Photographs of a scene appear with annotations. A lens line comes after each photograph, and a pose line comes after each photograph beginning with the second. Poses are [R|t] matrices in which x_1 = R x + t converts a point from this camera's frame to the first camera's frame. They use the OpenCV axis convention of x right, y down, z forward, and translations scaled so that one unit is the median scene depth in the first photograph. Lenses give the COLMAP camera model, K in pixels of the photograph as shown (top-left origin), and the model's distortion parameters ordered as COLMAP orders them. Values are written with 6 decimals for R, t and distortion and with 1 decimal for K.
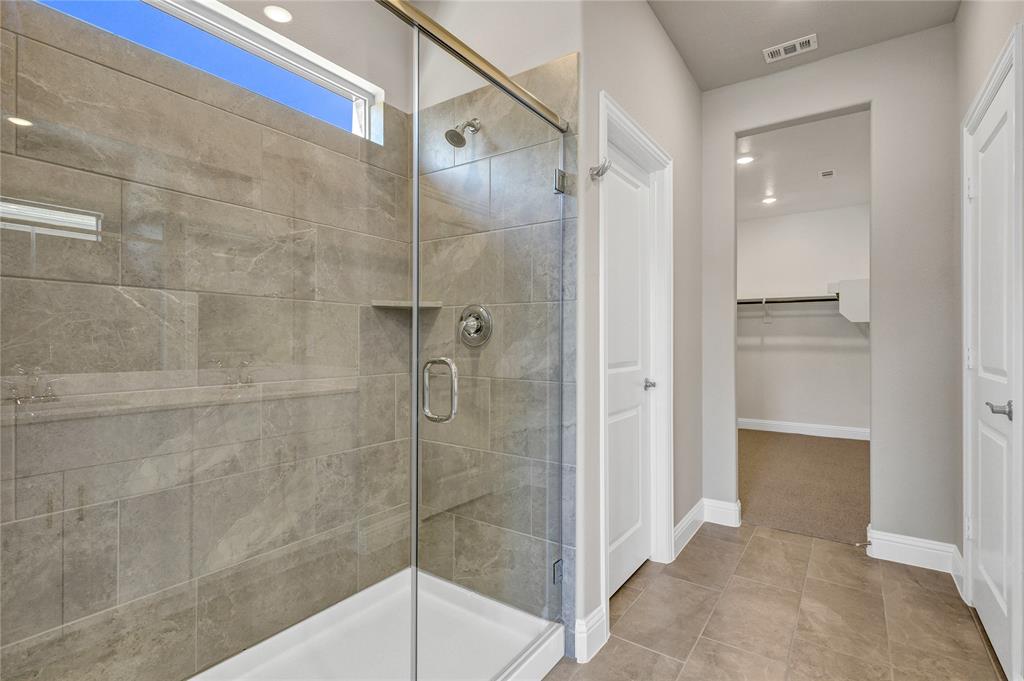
lens RADIAL K [[476.7, 0, 514.5], [0, 476.7, 342.4], [0, 0, 1]] dist [0.006065, -0.001871]
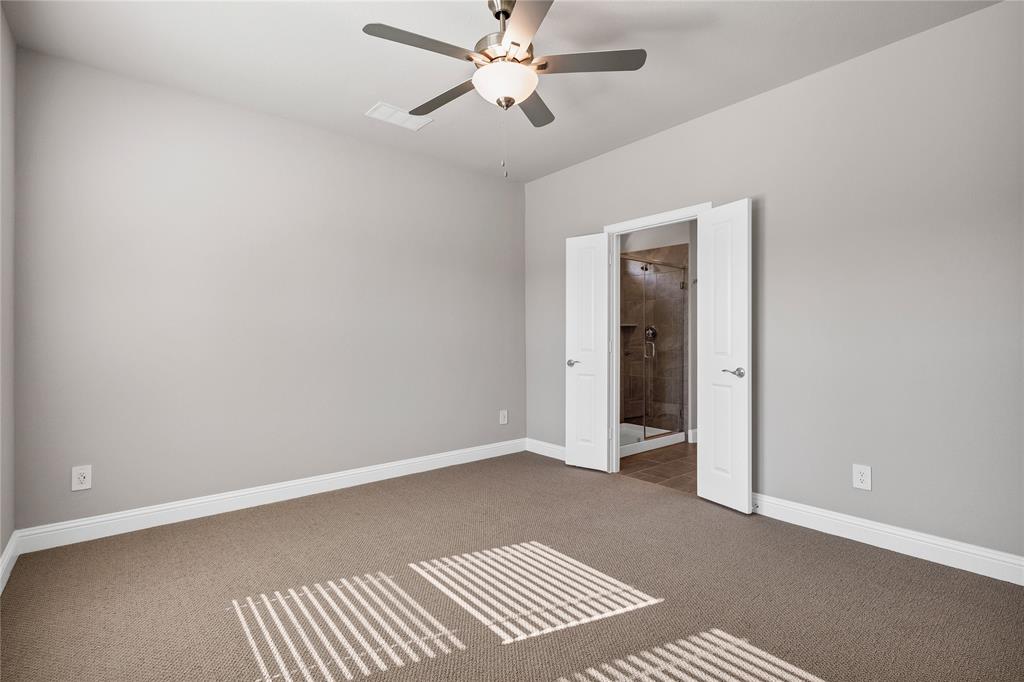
lens RADIAL K [[476.7, 0, 508.7], [0, 476.7, 339.9], [0, 0, 1]] dist [0.006065, -0.001871]
pose [[0.961109, -0.004975, -0.276125, -0.098765], [0.004449, 0.999987, -0.002533, 0.009232], [0.276134, 0.001206, 0.961118, -1.715883]]
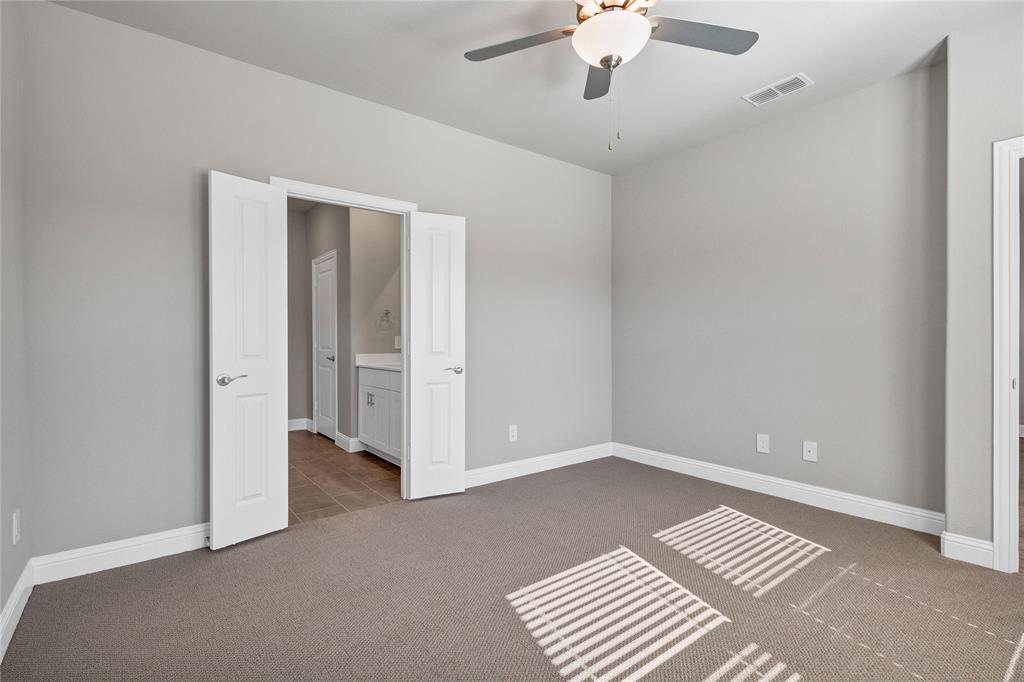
lens RADIAL K [[476.7, 0, 504.5], [0, 476.7, 343.1], [0, 0, 1]] dist [0.006065, -0.001871]
pose [[0.309348, -0.010248, 0.950894, -1.255437], [0.004603, 0.999946, 0.009279, 0.002456], [-0.950938, 0.001507, 0.309378, -0.842318]]
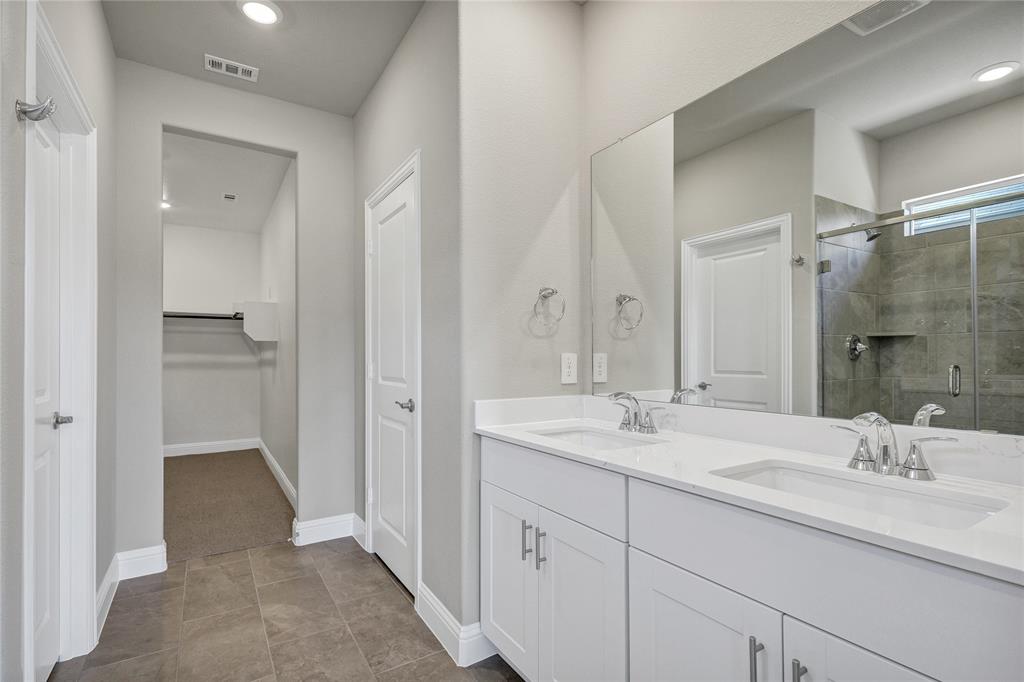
lens RADIAL K [[476.7, 0, 511.3], [0, 476.7, 349.9], [0, 0, 1]] dist [0.006065, -0.001871]
pose [[0.391669, 0.010621, 0.920045, -0.138811], [0.006671, 0.999874, -0.014383, -0.004676], [-0.920082, 0.011771, 0.391549, 0.088560]]
